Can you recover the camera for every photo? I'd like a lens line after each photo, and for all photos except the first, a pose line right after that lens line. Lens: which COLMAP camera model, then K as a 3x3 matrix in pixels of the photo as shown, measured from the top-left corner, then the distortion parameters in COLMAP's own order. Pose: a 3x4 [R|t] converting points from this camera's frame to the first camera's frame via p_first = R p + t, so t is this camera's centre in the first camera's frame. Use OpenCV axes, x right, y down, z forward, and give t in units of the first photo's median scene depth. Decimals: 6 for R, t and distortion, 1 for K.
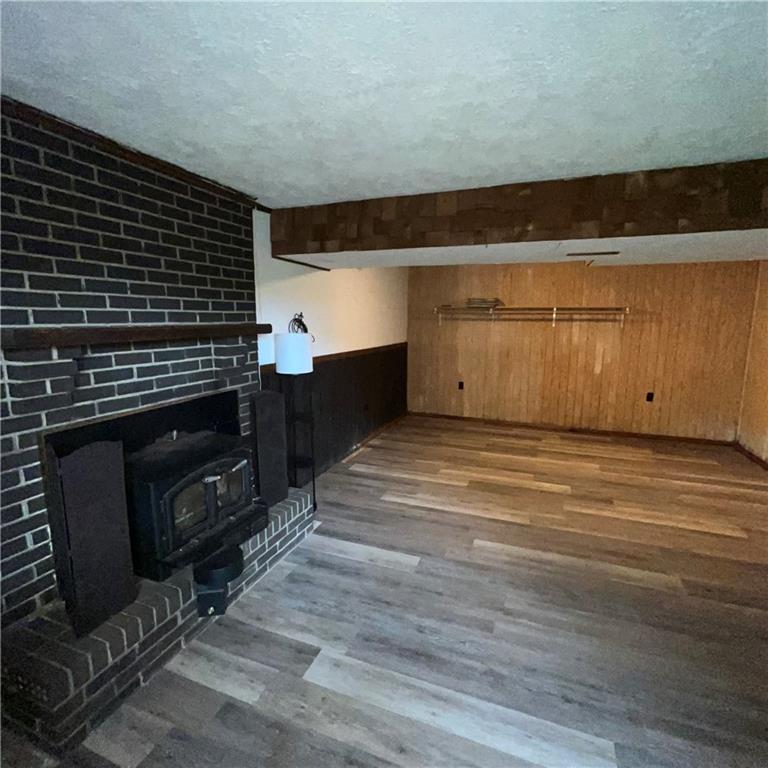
lens RADIAL K [[412.8, 0, 382.7], [0, 412.8, 380.7], [0, 0, 1]] dist [0.000822, -0.002288]
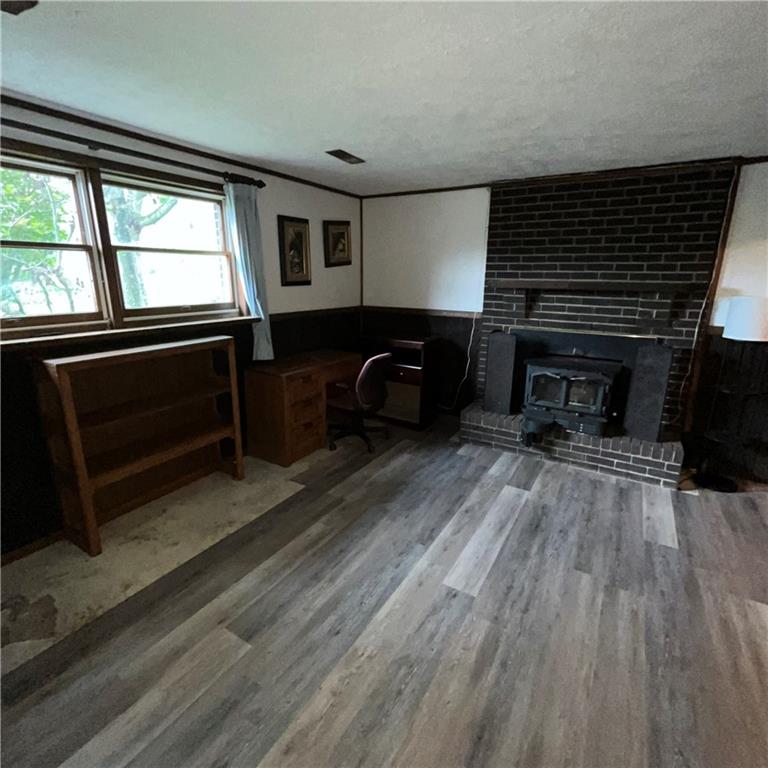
lens RADIAL K [[412.8, 0, 382.7], [0, 412.8, 380.7], [0, 0, 1]] dist [0.000822, -0.002288]
pose [[-0.170346, 0.242289, -0.955133, 0.875668], [-0.161181, 0.949393, 0.269579, -0.052970], [0.972113, 0.199871, -0.122673, 0.370054]]
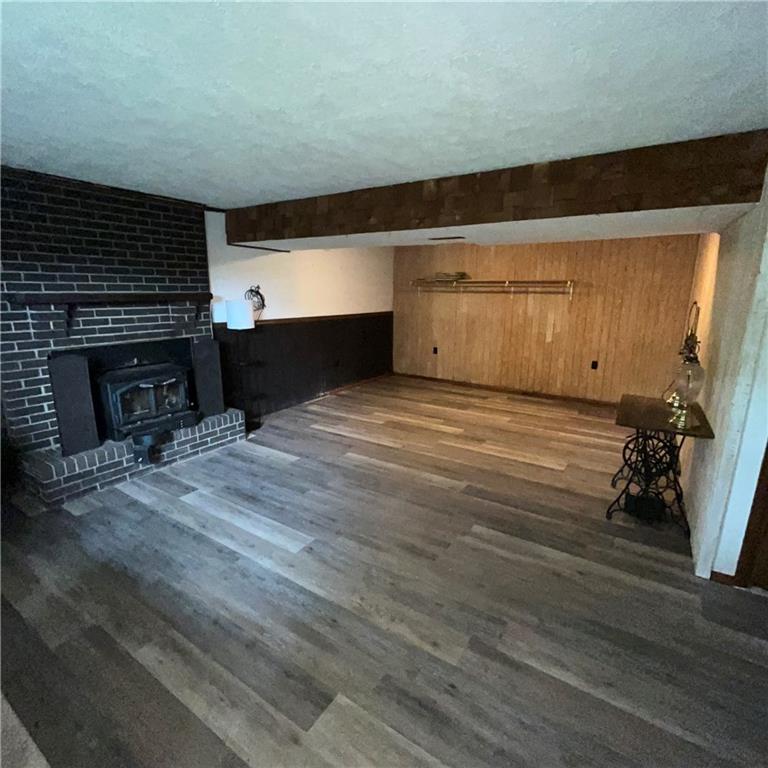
lens RADIAL K [[412.8, 0, 382.7], [0, 412.8, 380.7], [0, 0, 1]] dist [0.000822, -0.002288]
pose [[0.978376, 0.047527, -0.201298, 0.583028], [-0.034720, 0.997170, 0.066684, 0.049509], [0.203898, -0.058253, 0.977258, -0.296708]]
